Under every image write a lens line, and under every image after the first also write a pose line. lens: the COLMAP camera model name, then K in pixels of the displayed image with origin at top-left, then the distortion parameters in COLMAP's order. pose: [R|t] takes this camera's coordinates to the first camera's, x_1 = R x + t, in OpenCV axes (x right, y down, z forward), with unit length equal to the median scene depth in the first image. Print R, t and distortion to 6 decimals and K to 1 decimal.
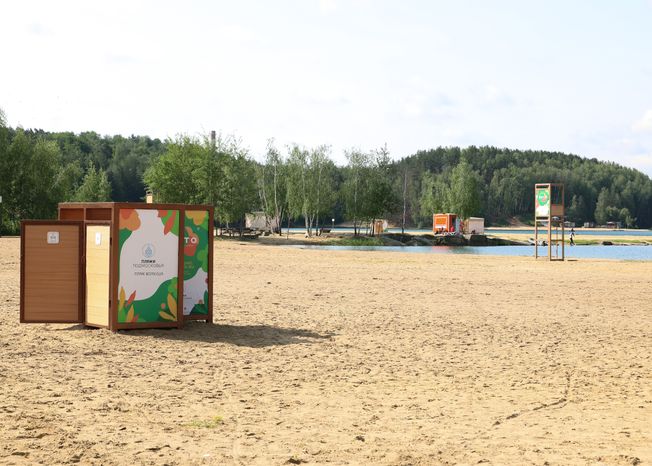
lens RADIAL K [[1304.7, 0, 324.4], [0, 1304.7, 232.3], [0, 0, 1]] dist [0.012624, 0.000000]
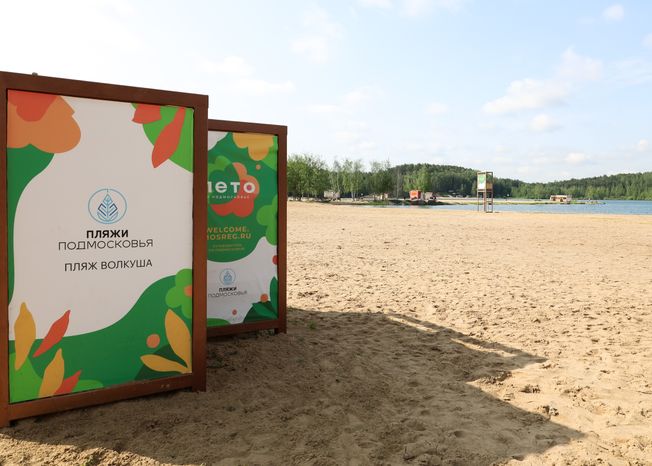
lens RADIAL K [[534.6, 0, 329.6], [0, 534.6, 231.9], [0, 0, 1]] dist [-0.002090, -0.000145]
pose [[0.998807, -0.000257, -0.048827, -0.008298], [0.003142, 0.998251, 0.059032, 0.001710], [0.048727, -0.059115, 0.997061, 0.115904]]
